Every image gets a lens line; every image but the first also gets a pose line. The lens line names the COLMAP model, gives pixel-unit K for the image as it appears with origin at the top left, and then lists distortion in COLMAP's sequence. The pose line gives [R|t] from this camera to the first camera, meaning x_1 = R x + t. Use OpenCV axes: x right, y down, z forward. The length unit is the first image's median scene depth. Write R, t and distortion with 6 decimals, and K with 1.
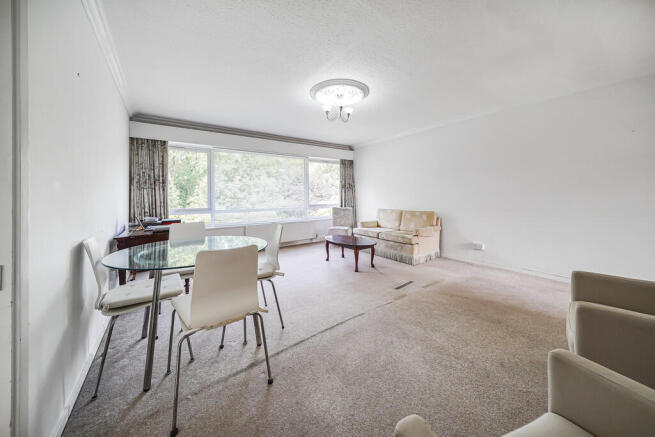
lens RADIAL K [[225.2, 0, 328.6], [0, 225.2, 195.4], [0, 0, 1]] dist [0.000297, 0.000009]
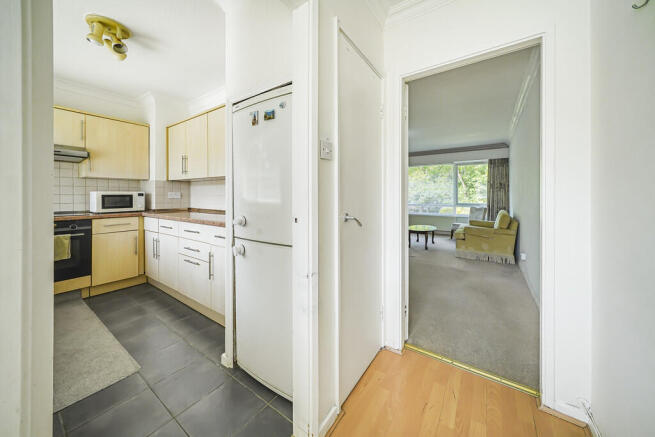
lens RADIAL K [[225.2, 0, 328.6], [0, 225.2, 195.4], [0, 0, 1]] dist [0.000297, 0.000009]
pose [[0.350465, 0.005361, -0.936560, 1.222053], [0.002562, 0.999974, 0.006683, -0.014053], [0.936572, -0.004741, 0.350443, -0.034360]]
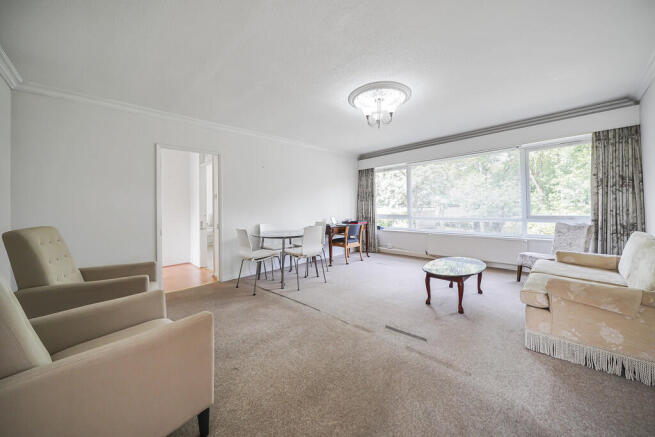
lens RADIAL K [[235.9, 0, 344.1], [0, 235.9, 204.9], [0, 0, 1]] dist [-0.000273, 0.000029]
pose [[0.206185, -0.003459, -0.978507, 0.778143], [0.021210, 0.999775, 0.000935, -0.005283], [0.978283, -0.020947, 0.206212, 0.509911]]
